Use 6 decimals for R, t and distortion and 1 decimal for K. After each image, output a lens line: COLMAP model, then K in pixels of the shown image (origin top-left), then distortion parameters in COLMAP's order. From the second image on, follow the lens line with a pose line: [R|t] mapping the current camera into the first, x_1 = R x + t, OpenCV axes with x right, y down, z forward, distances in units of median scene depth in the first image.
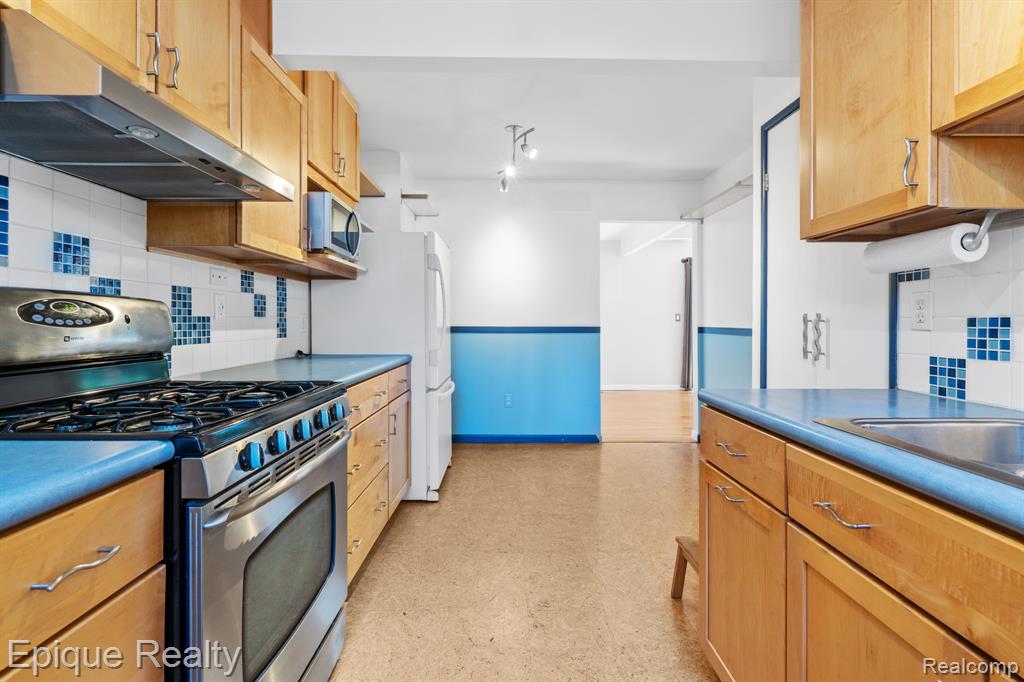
lens RADIAL K [[467.4, 0, 509.9], [0, 467.4, 322.6], [0, 0, 1]] dist [-0.005290, 0.001766]
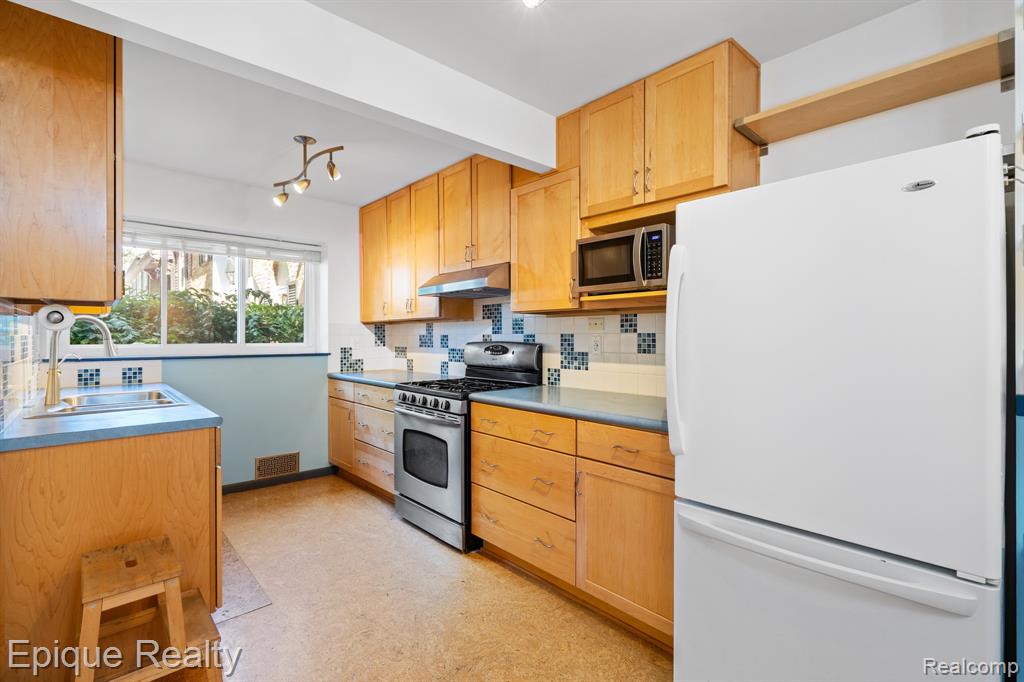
lens RADIAL K [[467.4, 0, 506.8], [0, 467.4, 337.4], [0, 0, 1]] dist [-0.005290, 0.001766]
pose [[-0.740317, -0.001759, -0.672255, 0.737023], [-0.002525, 0.999997, 0.000165, -0.082744], [0.672253, 0.001819, -0.740320, 2.672800]]
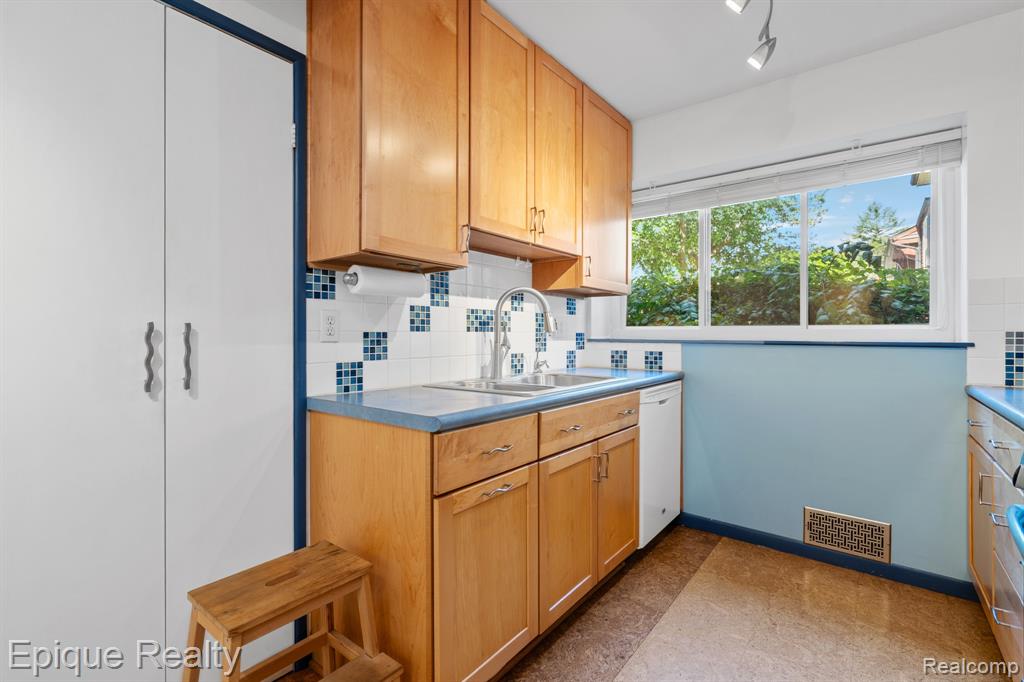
lens RADIAL K [[467.4, 0, 513.8], [0, 467.4, 333.8], [0, 0, 1]] dist [-0.005290, 0.001766]
pose [[-0.782122, -0.004962, 0.623106, -0.230986], [-0.003070, 0.999987, 0.004110, -0.011321], [-0.623118, 0.001301, -0.782127, 1.668380]]
